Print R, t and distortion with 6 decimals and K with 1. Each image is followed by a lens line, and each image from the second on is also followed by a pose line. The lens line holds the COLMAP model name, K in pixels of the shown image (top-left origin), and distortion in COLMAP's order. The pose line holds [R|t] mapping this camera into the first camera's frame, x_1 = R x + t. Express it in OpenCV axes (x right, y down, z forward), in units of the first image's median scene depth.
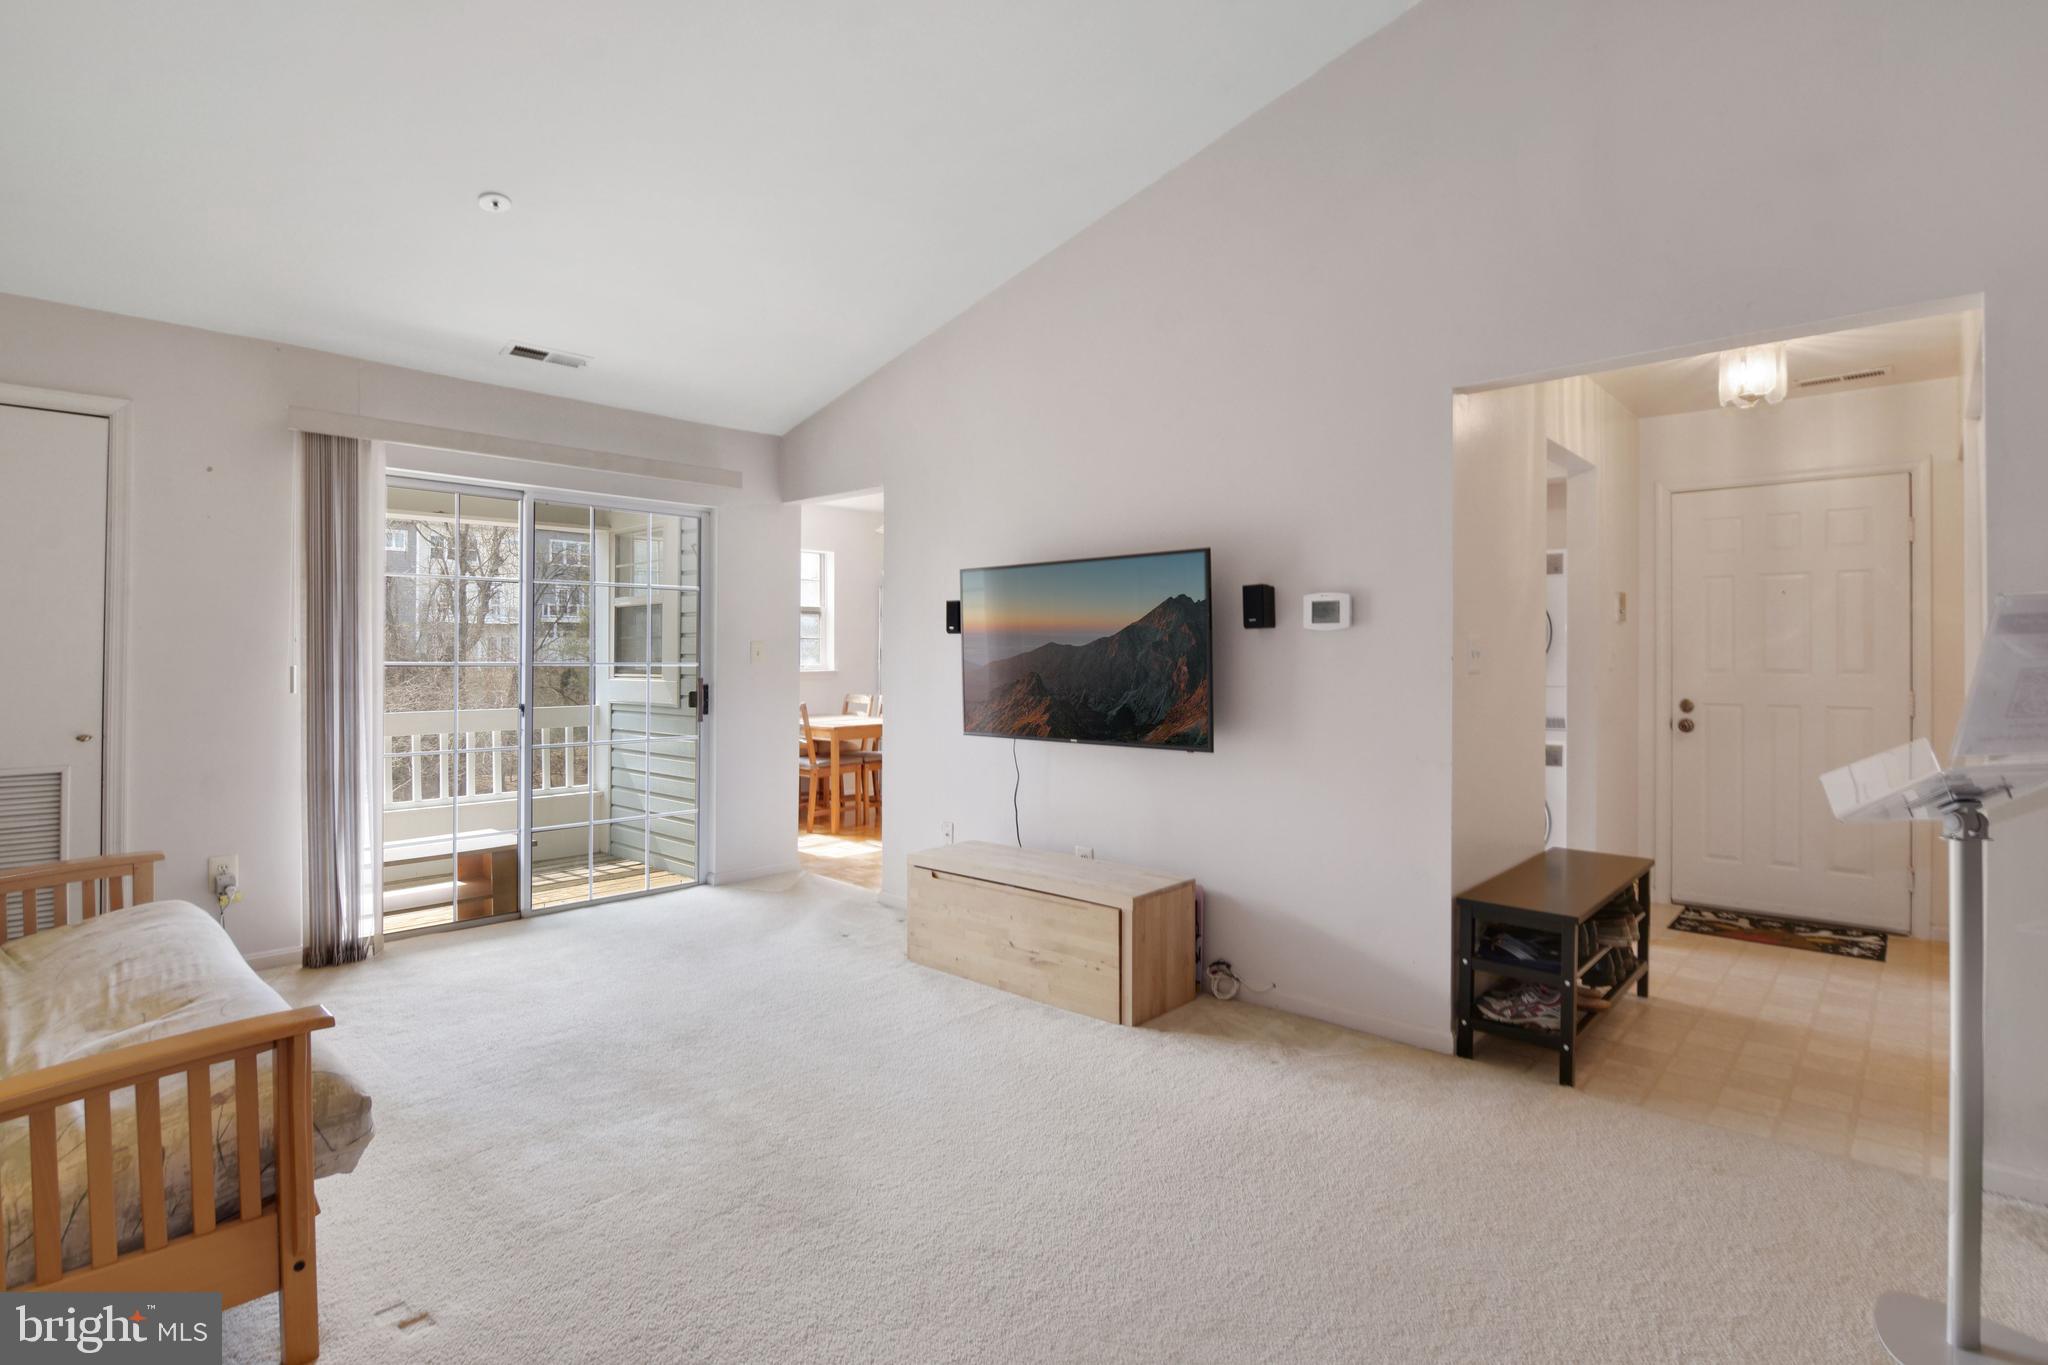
lens RADIAL K [[1005.2, 0, 1077.3], [0, 1005.2, 648.7], [0, 0, 1]] dist [-0.010910, -0.009967]
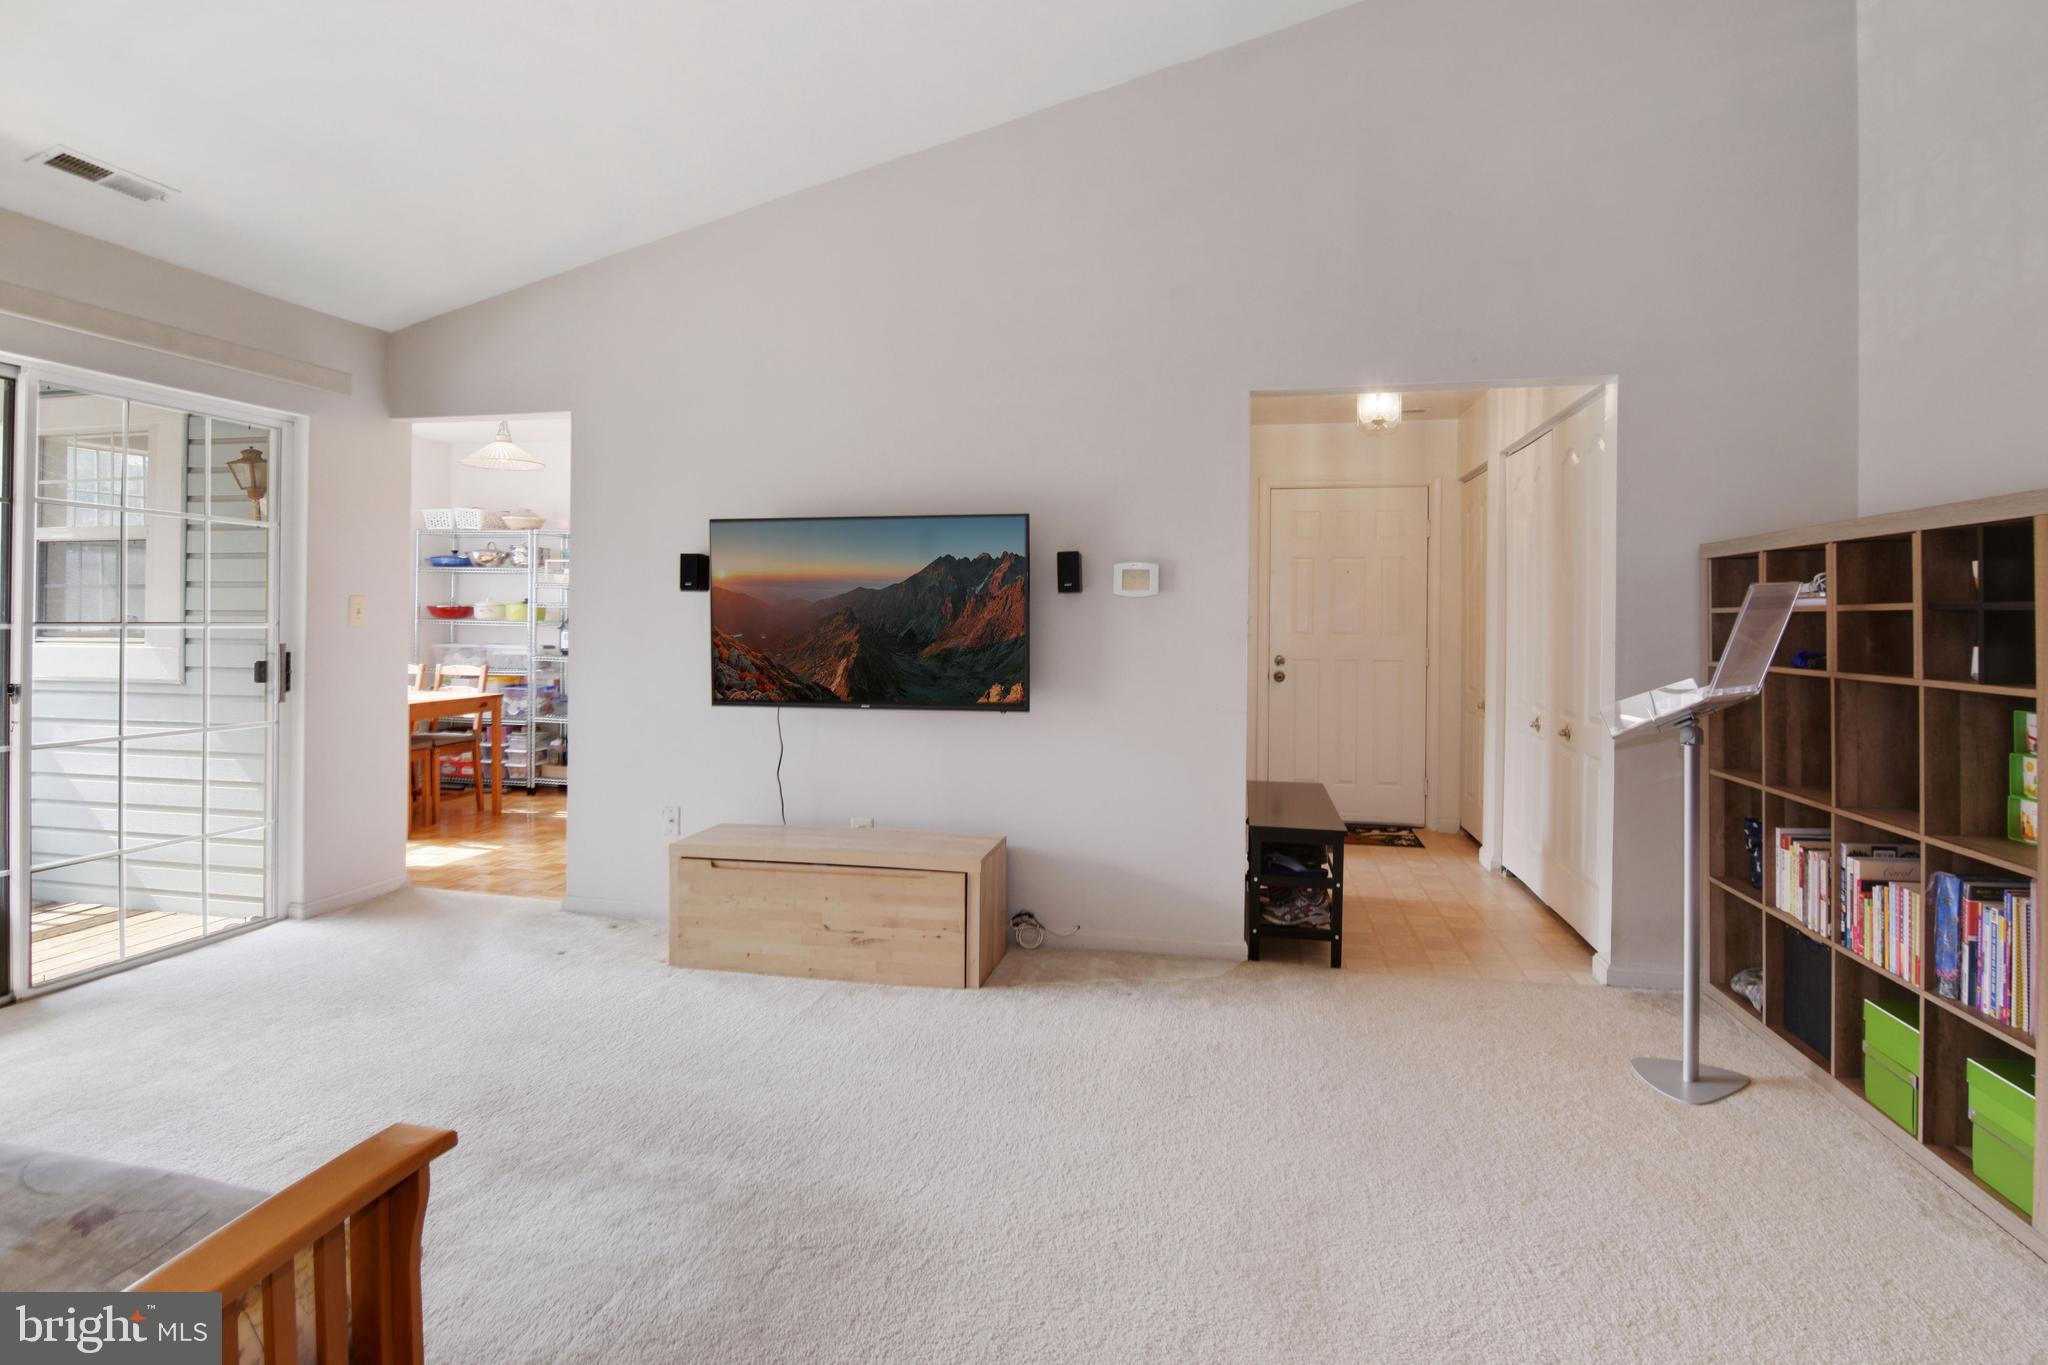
lens RADIAL K [[1005.2, 0, 1085.9], [0, 1005.2, 620.9], [0, 0, 1]] dist [-0.010910, -0.009967]
pose [[0.856140, 0.004486, 0.516724, -0.339832], [-0.010265, 0.999913, 0.008327, 0.000256], [-0.516641, -0.012434, 0.856112, 0.083369]]
